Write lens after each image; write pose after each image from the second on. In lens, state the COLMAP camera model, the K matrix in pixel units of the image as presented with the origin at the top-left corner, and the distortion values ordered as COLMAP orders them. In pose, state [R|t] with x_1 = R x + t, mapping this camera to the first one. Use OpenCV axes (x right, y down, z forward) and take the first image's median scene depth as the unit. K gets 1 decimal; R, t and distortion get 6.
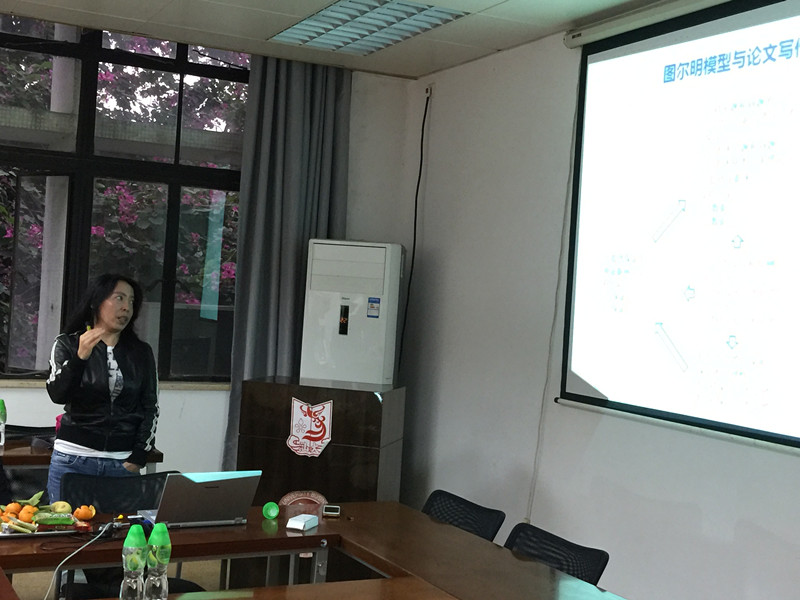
lens RADIAL K [[1063.1, 0, 400.0], [0, 1063.1, 300.0], [0, 0, 1]] dist [0.027599, 0.040488]
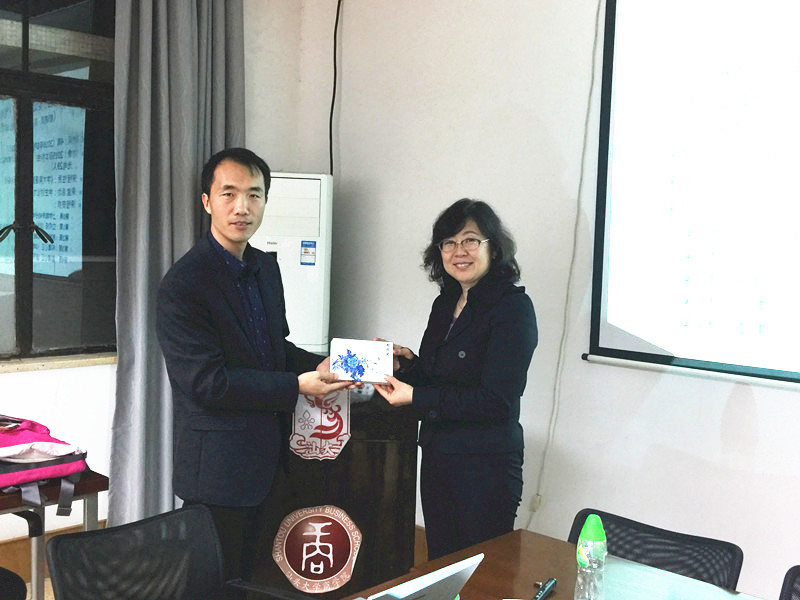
lens RADIAL K [[908.5, 0, 400.0], [0, 908.5, 300.0], [0, 0, 1]] dist [0.013105, -0.016055]
pose [[0.944284, -0.055335, 0.324447, -0.223154], [0.029849, 0.996101, 0.083012, -0.015122], [-0.327776, -0.068703, 0.942254, 0.372249]]
